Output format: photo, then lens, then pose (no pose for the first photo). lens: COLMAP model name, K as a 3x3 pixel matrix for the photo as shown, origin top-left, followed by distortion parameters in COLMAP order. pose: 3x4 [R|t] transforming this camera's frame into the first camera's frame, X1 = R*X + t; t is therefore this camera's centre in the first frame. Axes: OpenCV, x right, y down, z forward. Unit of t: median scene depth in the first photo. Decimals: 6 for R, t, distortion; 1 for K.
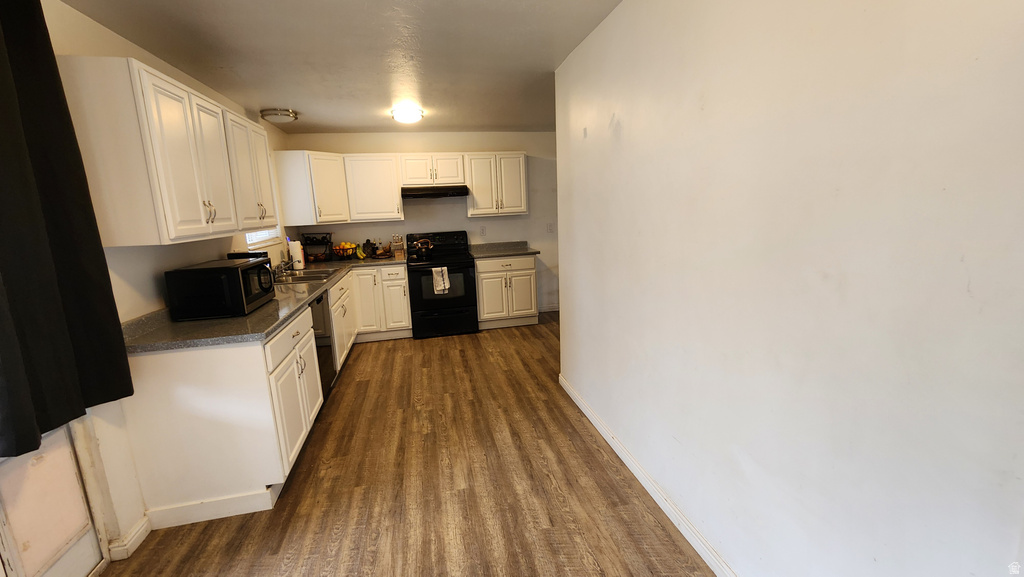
lens RADIAL K [[424.4, 0, 515.1], [0, 424.4, 285.0], [0, 0, 1]] dist [-0.002880, 0.000697]
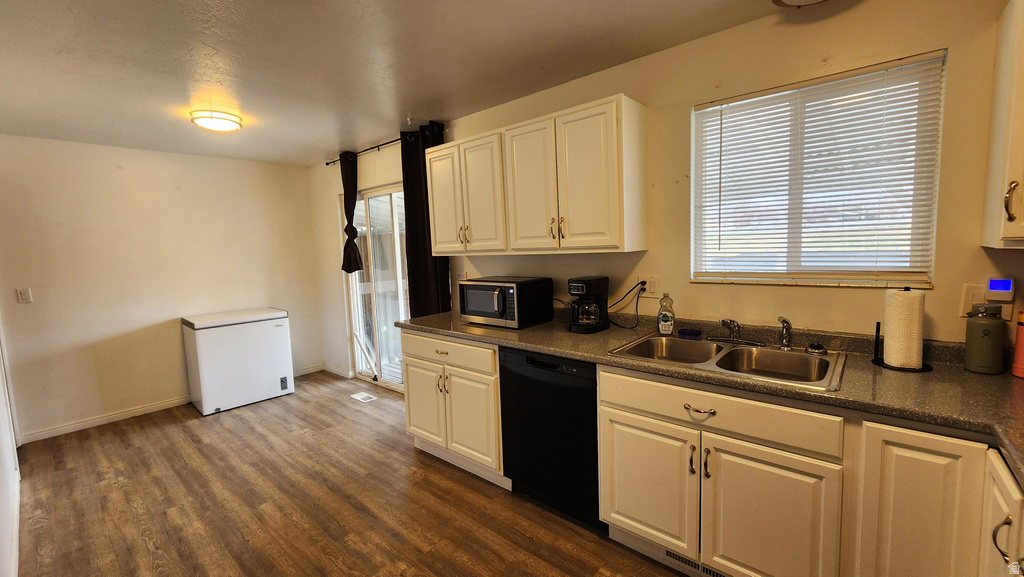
lens RADIAL K [[424.4, 0, 515.1], [0, 424.4, 285.0], [0, 0, 1]] dist [-0.002880, 0.000697]
pose [[-0.801617, 0.129207, -0.583708, -0.075263], [-0.036962, 0.963787, 0.264099, -0.336152], [0.596694, 0.233281, -0.767812, 1.918895]]
